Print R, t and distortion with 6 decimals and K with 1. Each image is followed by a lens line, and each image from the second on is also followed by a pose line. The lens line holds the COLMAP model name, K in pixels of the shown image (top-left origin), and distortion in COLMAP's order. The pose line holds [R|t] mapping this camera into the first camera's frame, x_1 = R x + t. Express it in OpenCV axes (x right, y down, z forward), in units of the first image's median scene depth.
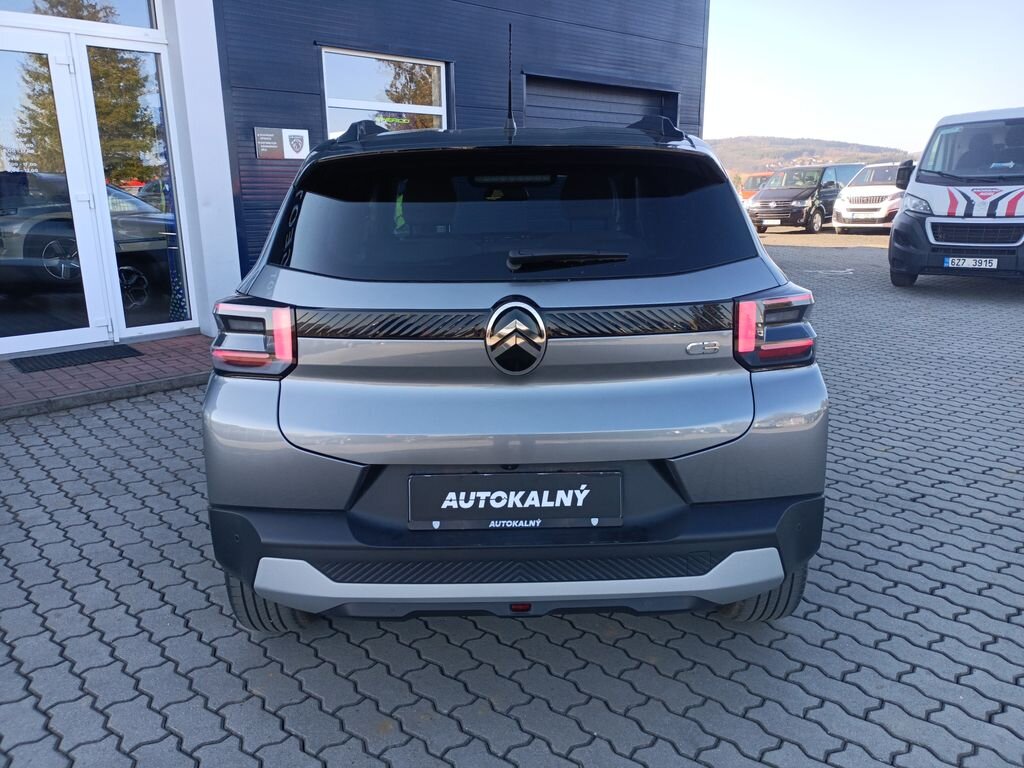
lens RADIAL K [[743.5, 0, 508.0], [0, 743.5, 377.9], [0, 0, 1]] dist [0.019731, -0.014384]
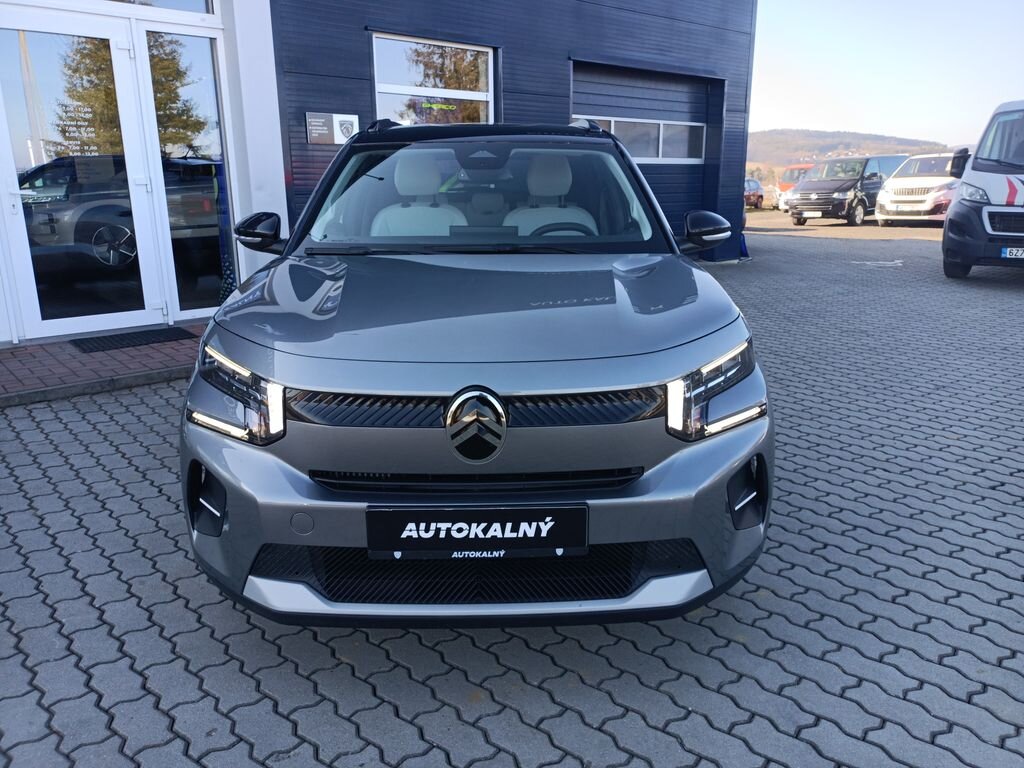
lens RADIAL K [[743.5, 0, 507.5], [0, 743.5, 380.0], [0, 0, 1]] dist [0.019731, -0.014384]
pose [[0.999261, 0.012533, -0.036337, -0.037414], [-0.012122, 0.999860, 0.011509, 0.012760], [0.036476, -0.011061, 0.999273, 0.002628]]
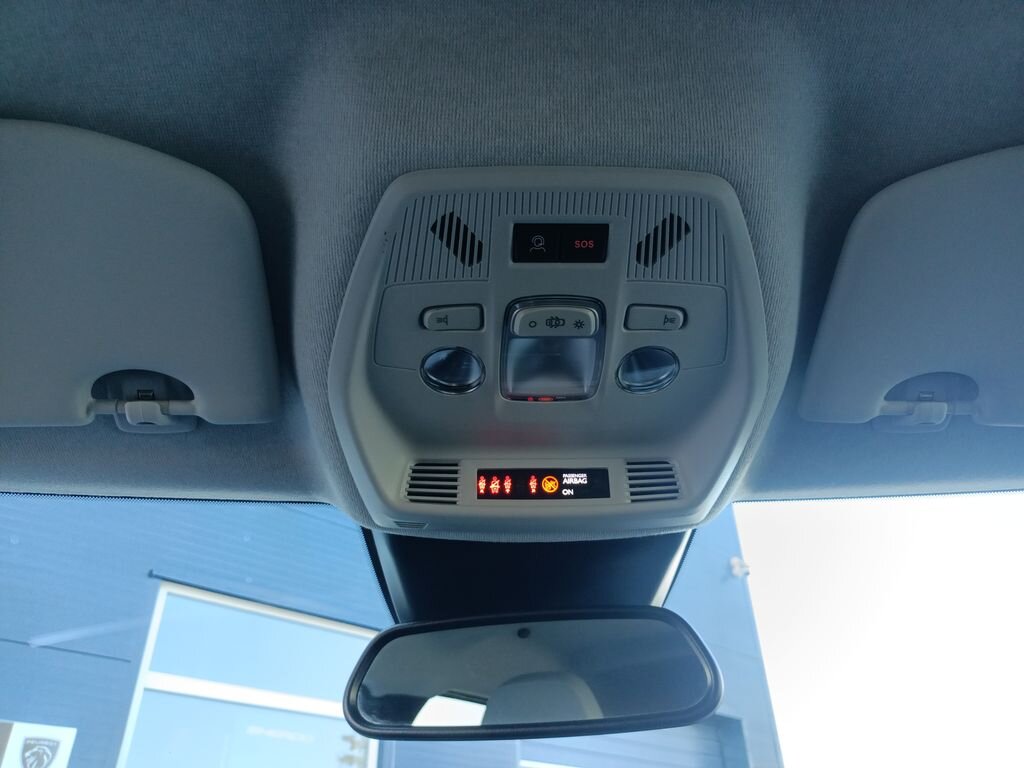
lens RADIAL K [[743.5, 0, 507.1], [0, 743.5, 387.3], [0, 0, 1]] dist [0.019731, -0.014384]
pose [[0.999489, 0.010815, 0.030088, -0.010685], [0.015806, 0.650901, -0.758998, -0.146895], [-0.027793, 0.759086, 0.650397, 0.711502]]
